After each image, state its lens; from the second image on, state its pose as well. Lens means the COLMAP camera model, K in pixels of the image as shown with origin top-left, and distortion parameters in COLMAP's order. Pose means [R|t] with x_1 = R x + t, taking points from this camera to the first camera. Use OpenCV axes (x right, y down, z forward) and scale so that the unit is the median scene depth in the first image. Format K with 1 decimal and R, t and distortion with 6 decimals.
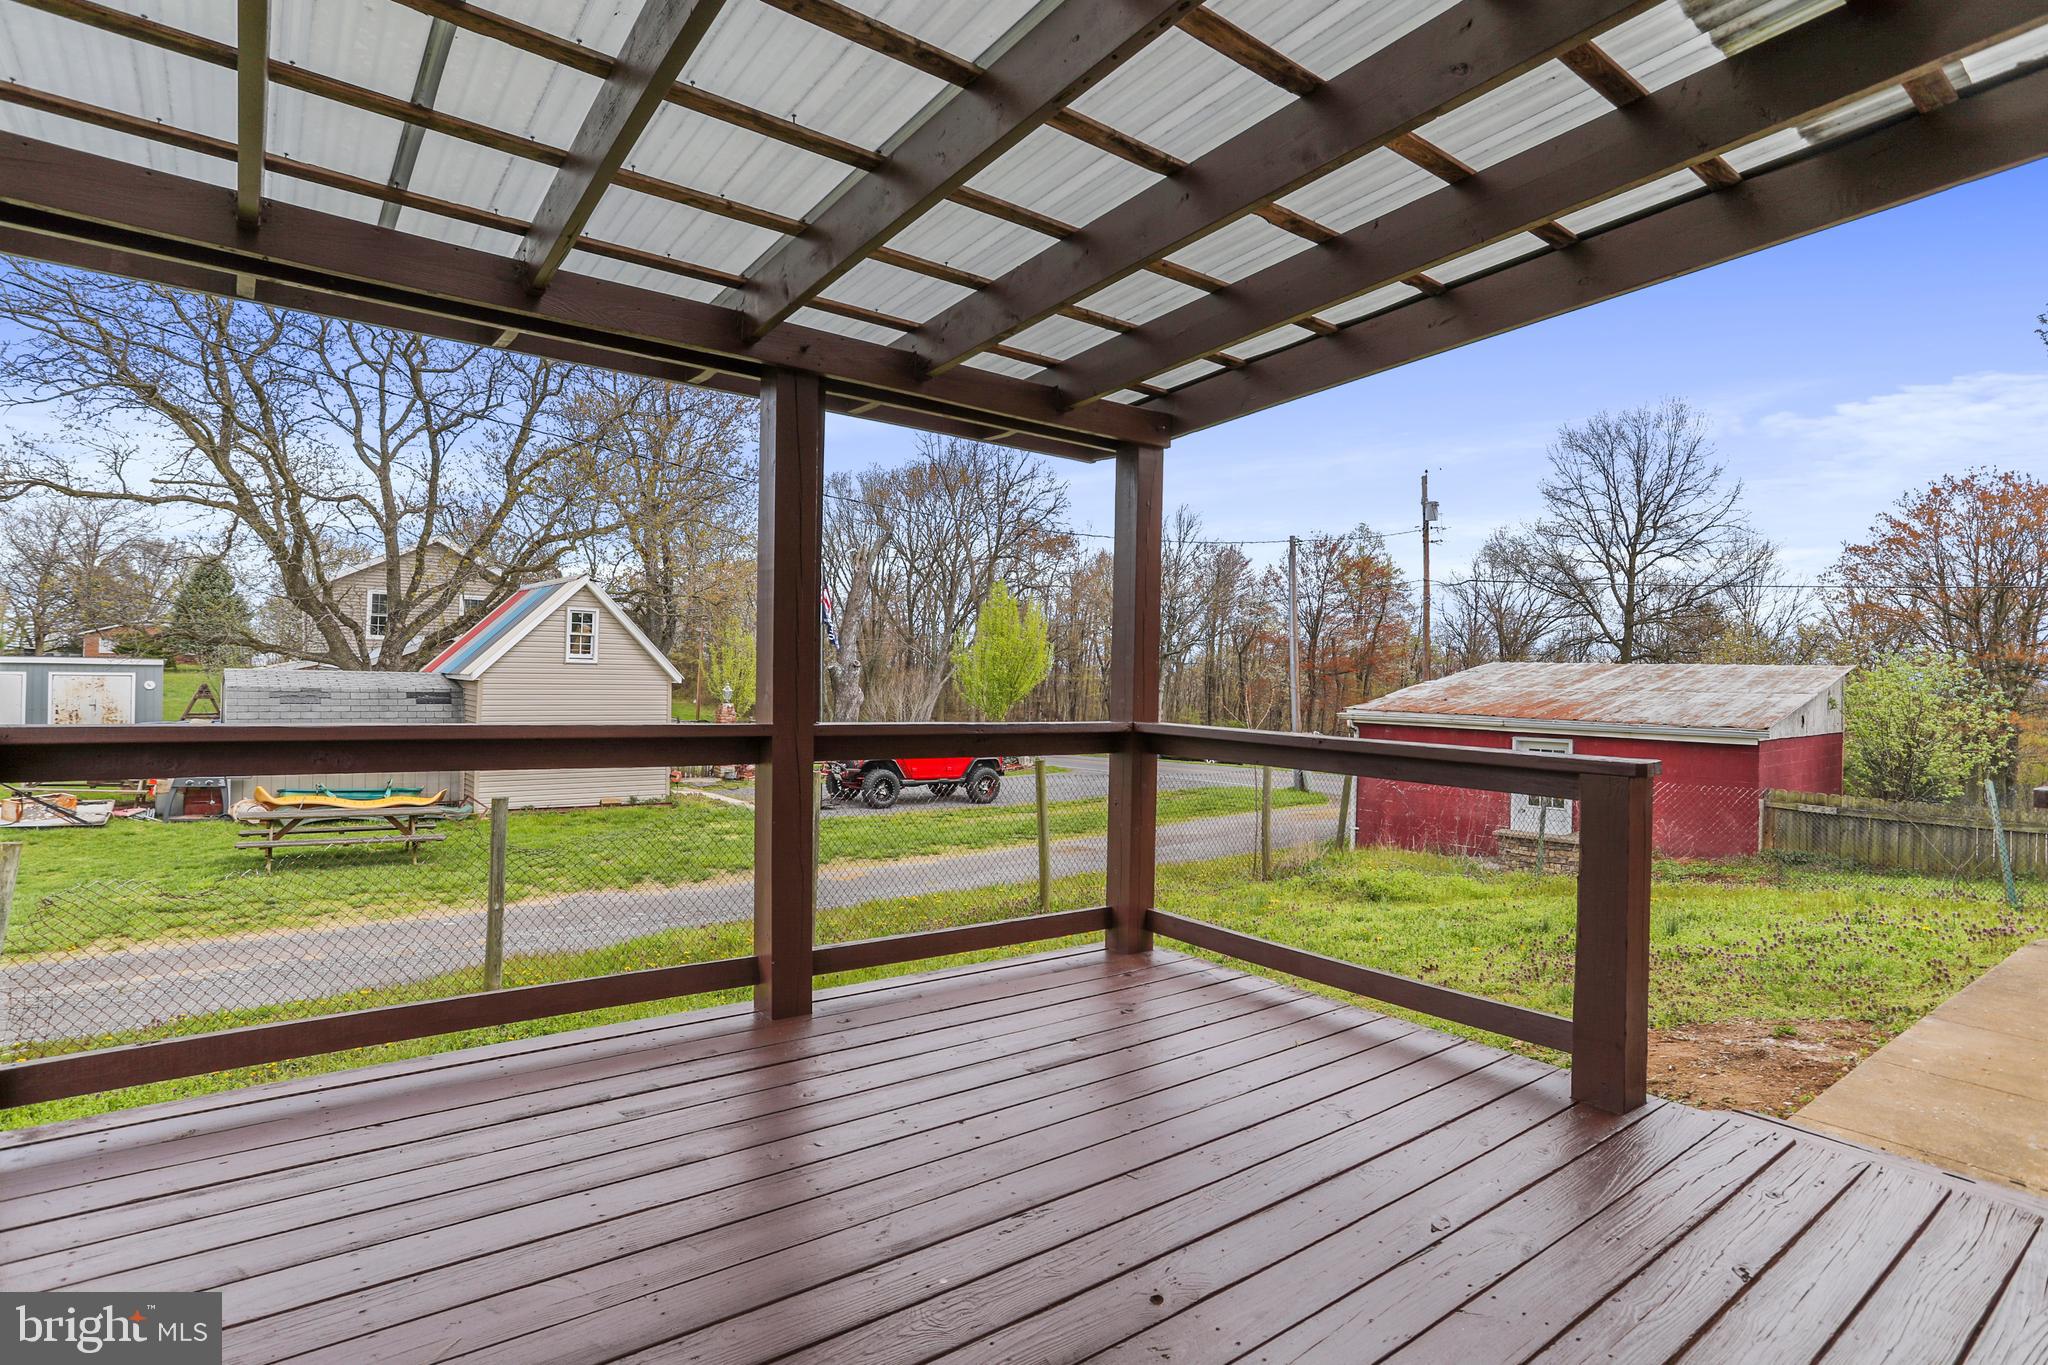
lens RADIAL K [[1060.0, 0, 1026.6], [0, 1060.0, 673.3], [0, 0, 1]] dist [-0.005444, 0.000413]
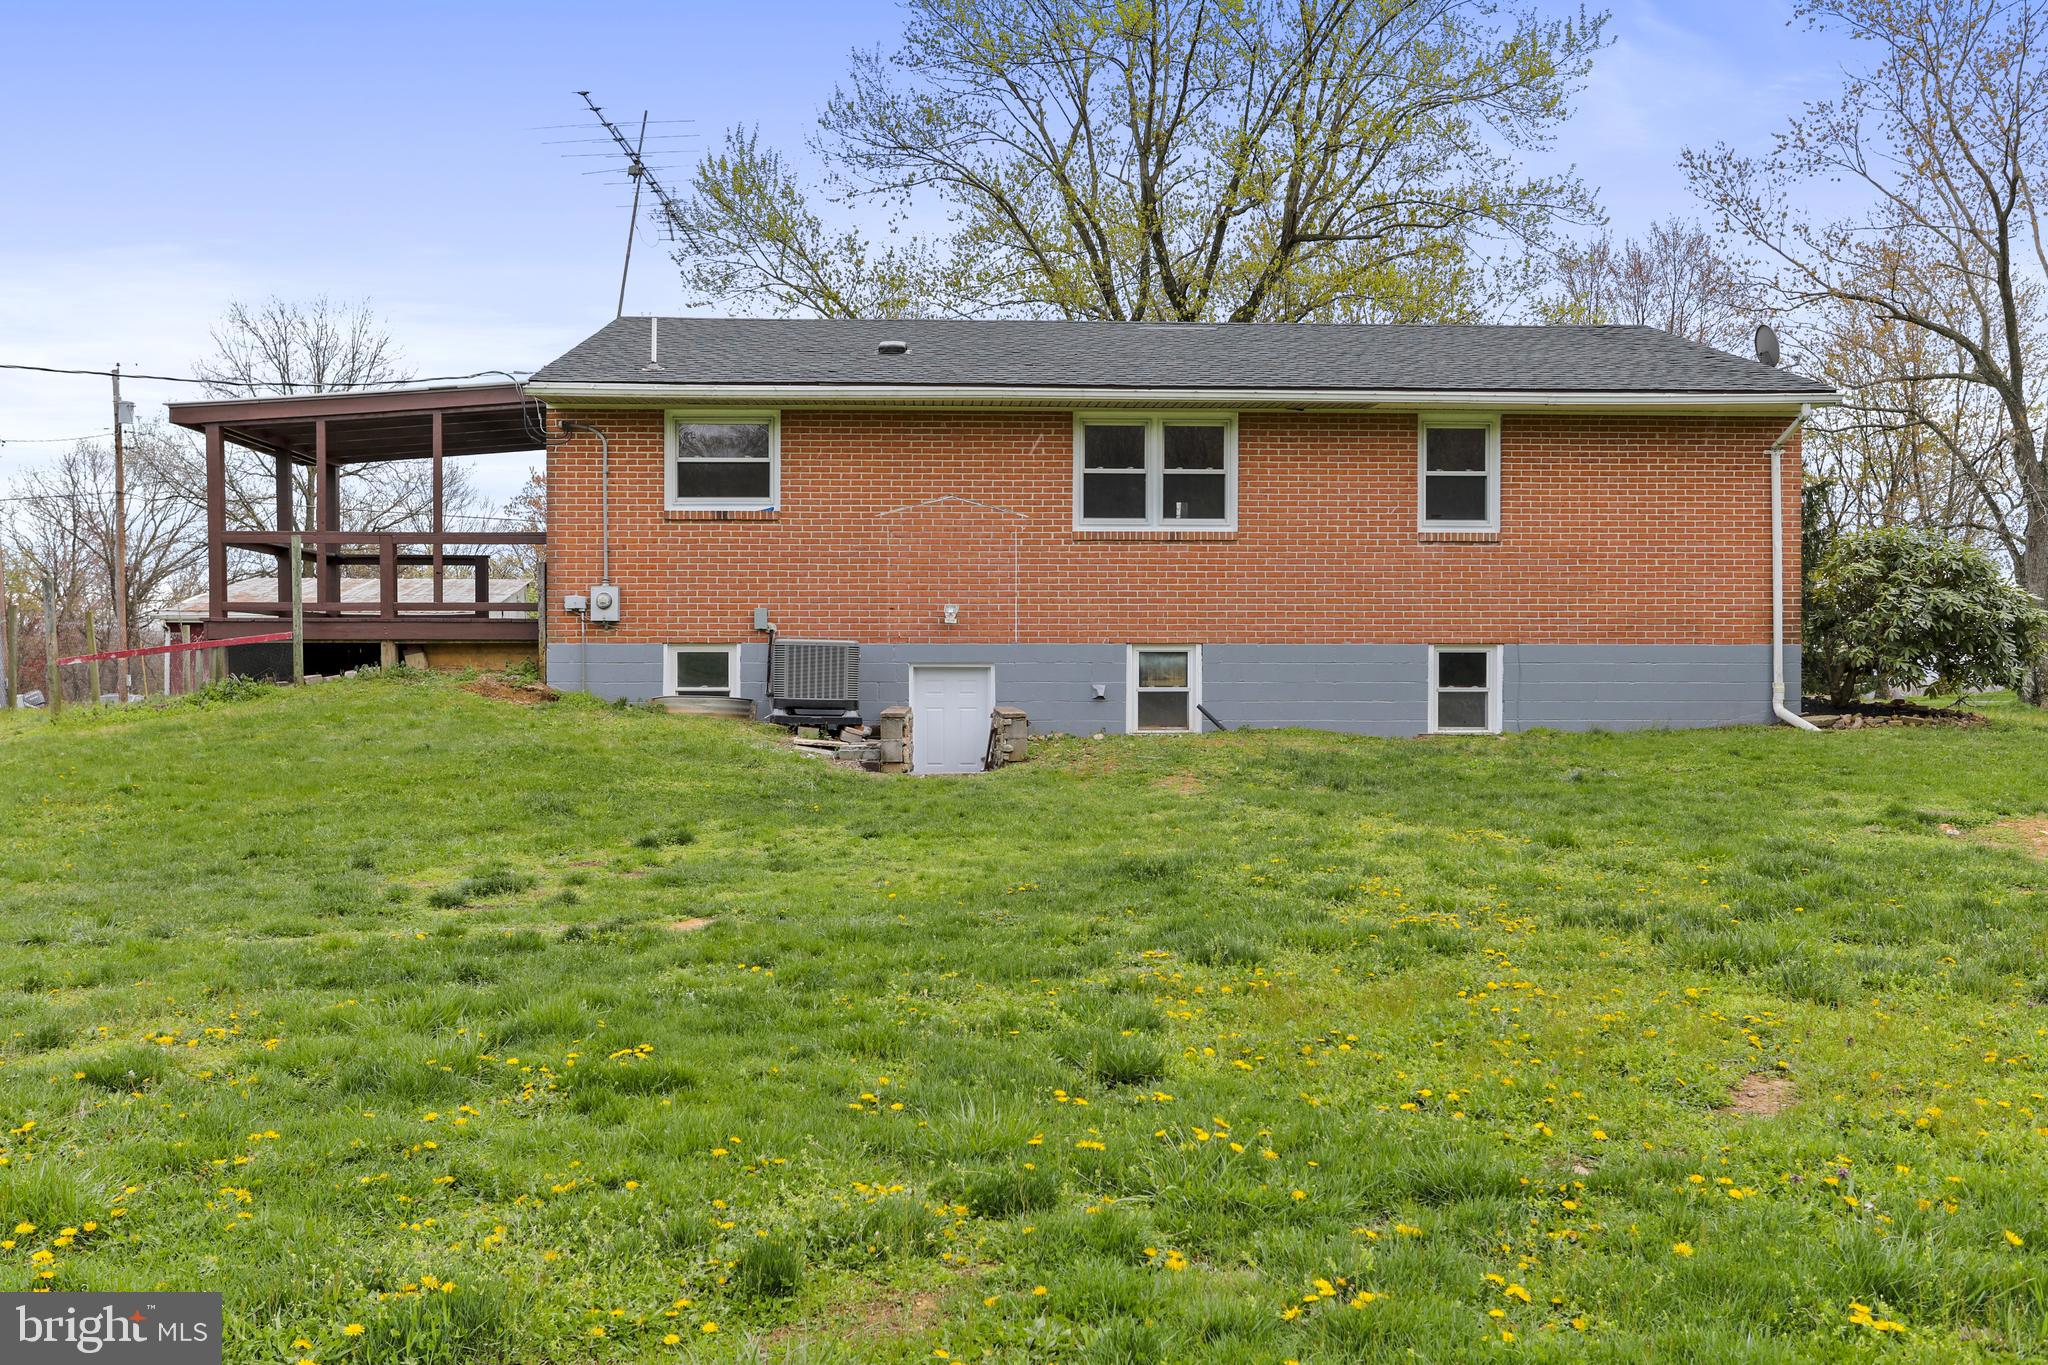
lens RADIAL K [[1757.7, 0, 1026.3], [0, 1757.7, 679.0], [0, 0, 1]] dist [-0.001280, 0.001468]
pose [[0.602354, -0.027628, 0.797751, -0.445807], [0.011080, 0.999594, 0.026252, 0.048408], [-0.798152, -0.006974, 0.602416, -0.623048]]
